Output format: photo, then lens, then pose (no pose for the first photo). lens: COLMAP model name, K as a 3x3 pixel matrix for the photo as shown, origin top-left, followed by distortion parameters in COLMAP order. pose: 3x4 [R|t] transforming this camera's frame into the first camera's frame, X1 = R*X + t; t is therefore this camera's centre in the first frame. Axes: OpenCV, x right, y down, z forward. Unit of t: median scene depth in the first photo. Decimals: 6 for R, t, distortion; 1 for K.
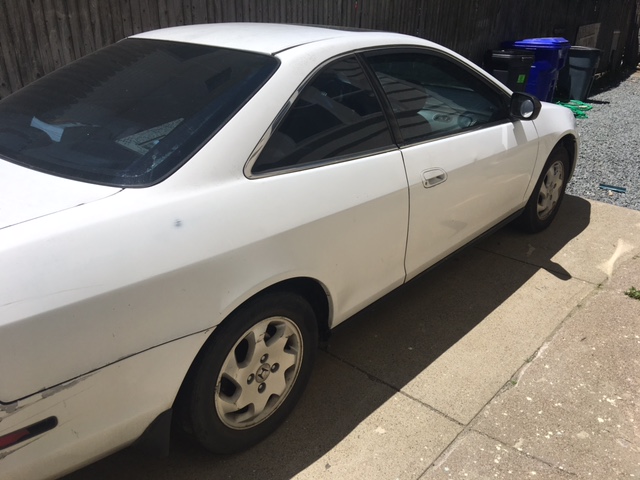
lens RADIAL K [[538.7, 0, 317.6], [0, 538.7, 237.4], [0, 0, 1]] dist [0.061941, -0.111141]
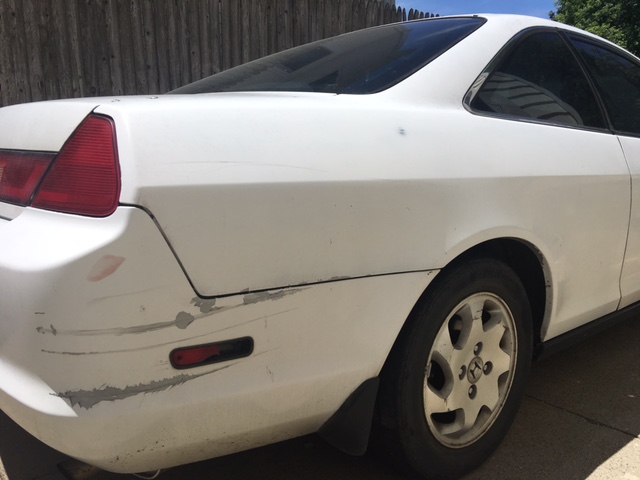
lens RADIAL K [[538.7, 0, 317.6], [0, 538.7, 237.4], [0, 0, 1]] dist [0.061941, -0.111141]
pose [[0.987931, 0.017771, -0.153869, -0.212262], [-0.055260, 0.968464, -0.242949, 0.276754], [0.144699, 0.248520, 0.957758, 0.202956]]
